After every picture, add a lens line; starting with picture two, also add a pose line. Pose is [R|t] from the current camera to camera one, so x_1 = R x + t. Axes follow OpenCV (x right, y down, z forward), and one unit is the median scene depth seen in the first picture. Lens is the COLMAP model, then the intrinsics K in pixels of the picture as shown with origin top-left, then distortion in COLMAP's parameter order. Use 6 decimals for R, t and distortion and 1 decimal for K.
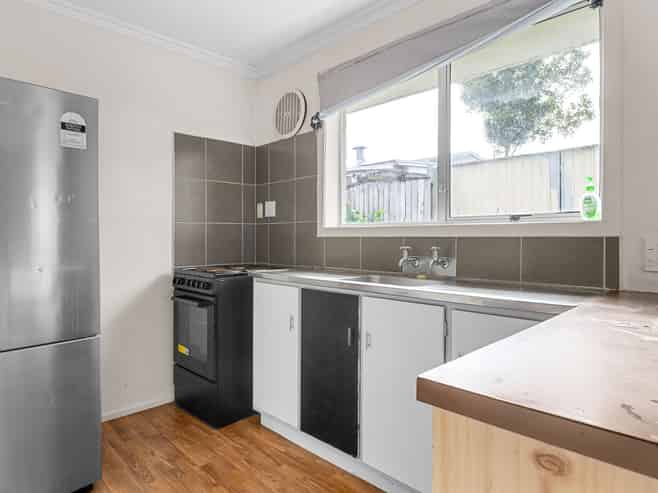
lens RADIAL K [[392.4, 0, 329.0], [0, 392.4, 246.5], [0, 0, 1]] dist [-0.001165, -0.000807]
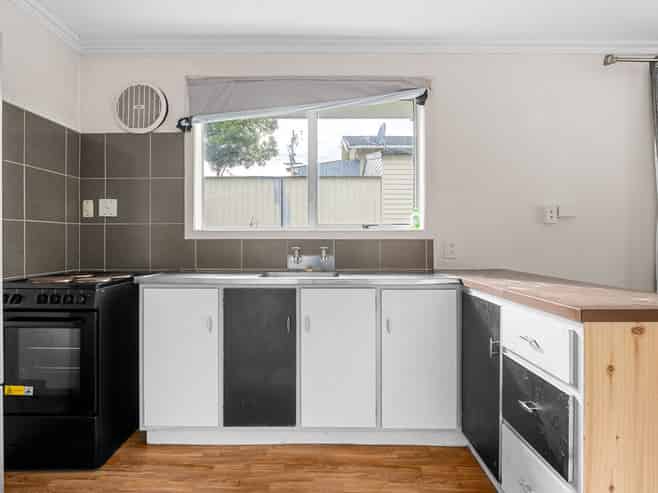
lens RADIAL K [[334.4, 0, 329.0], [0, 334.4, 246.5], [0, 0, 1]] dist [-0.015429, 0.000229]
pose [[0.721524, -0.013193, 0.692264, -0.360256], [0.015564, 0.999875, 0.002833, -0.002192], [-0.692214, 0.008731, 0.721639, 0.133376]]
